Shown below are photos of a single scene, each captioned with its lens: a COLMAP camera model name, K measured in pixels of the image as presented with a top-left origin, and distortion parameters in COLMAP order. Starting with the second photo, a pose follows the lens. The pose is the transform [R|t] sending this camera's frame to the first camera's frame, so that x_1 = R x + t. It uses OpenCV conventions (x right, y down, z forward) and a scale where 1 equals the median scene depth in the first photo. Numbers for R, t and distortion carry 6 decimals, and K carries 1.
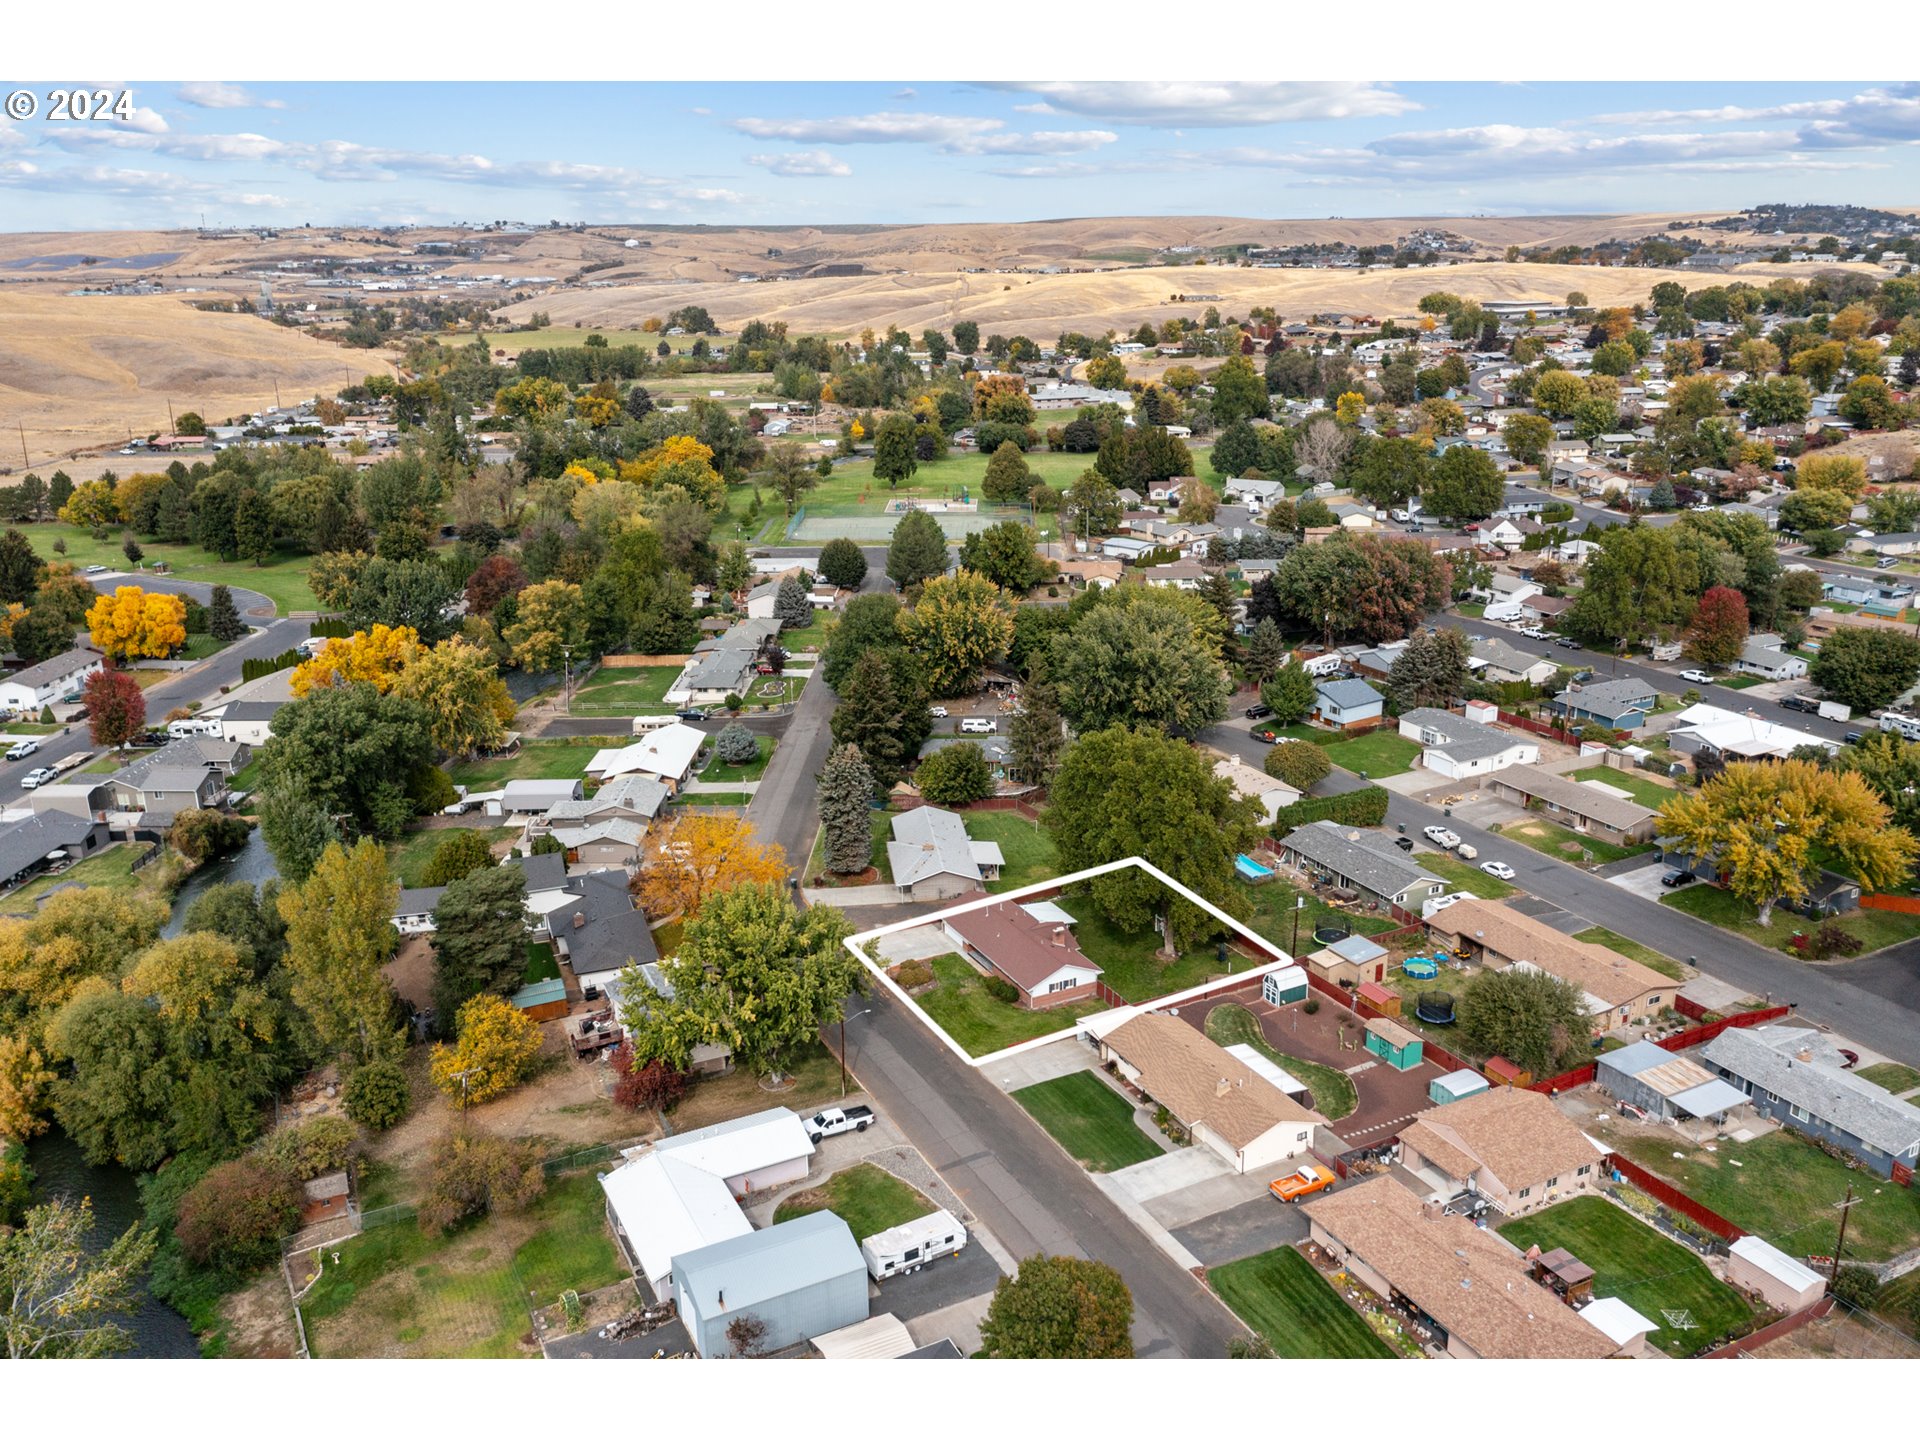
lens RADIAL K [[1533.4, 0, 963.5], [0, 1533.4, 722.1], [0, 0, 1]] dist [0.001607, 0.000609]
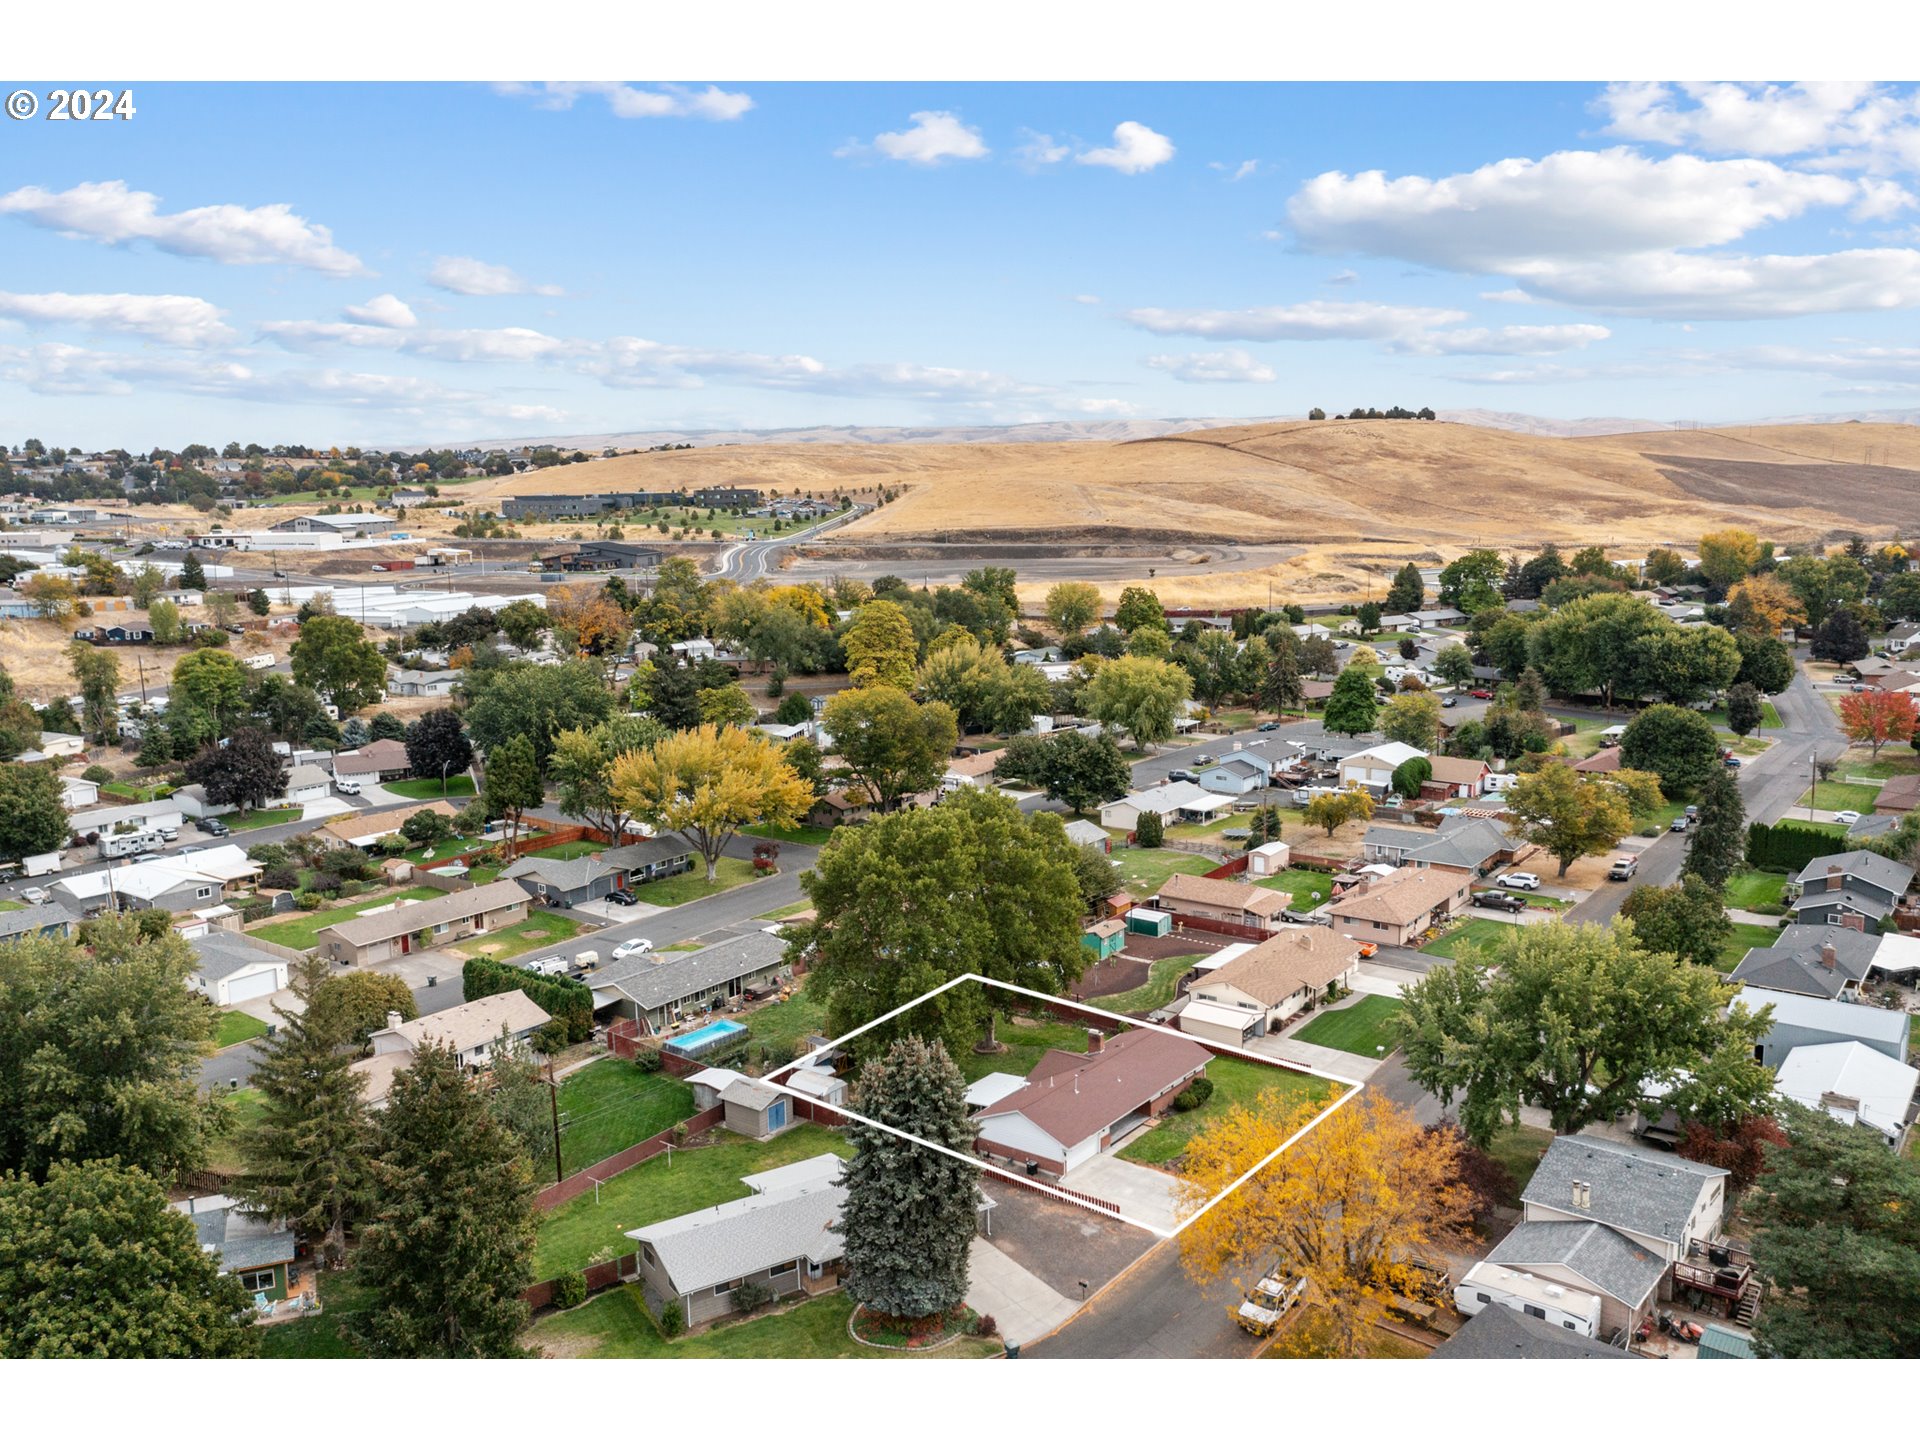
lens RADIAL K [[1533.4, 0, 964.5], [0, 1533.4, 726.8], [0, 0, 1]] dist [0.001607, 0.000609]
pose [[-0.435644, -0.123086, 0.891664, -0.429249], [0.292495, 0.917489, 0.269557, -0.172469], [-0.851270, 0.378238, -0.363696, 0.955400]]
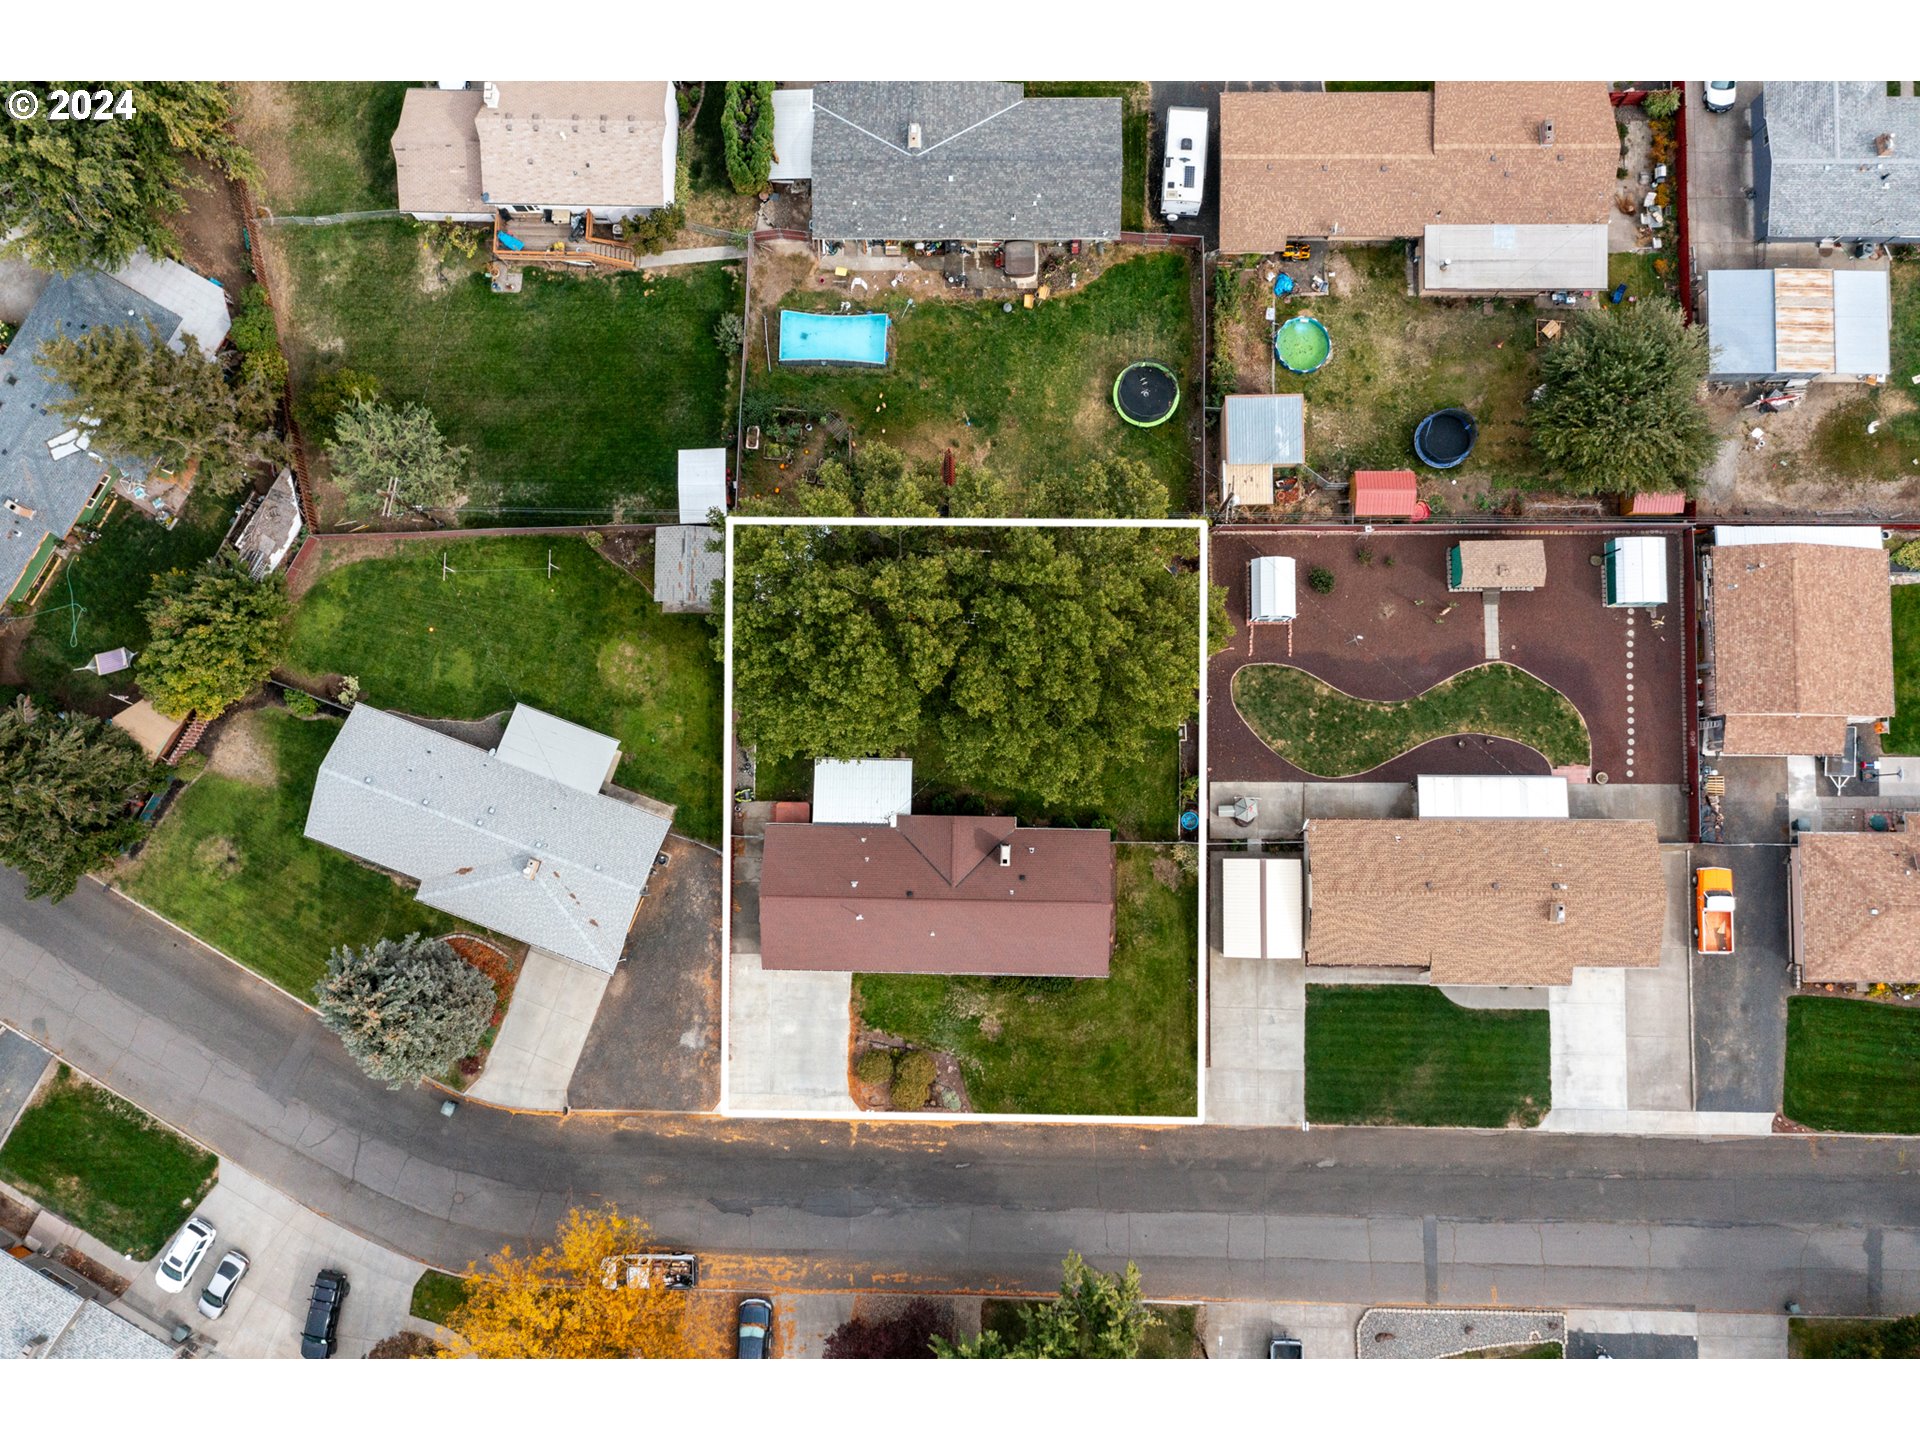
lens RADIAL K [[1533.4, 0, 954.1], [0, 1533.4, 727.2], [0, 0, 1]] dist [0.001607, 0.000609]
pose [[0.465954, -0.882182, 0.068136, 0.041984], [0.288510, 0.224280, 0.930838, -0.310999], [-0.836450, -0.414069, 0.359023, 0.621134]]
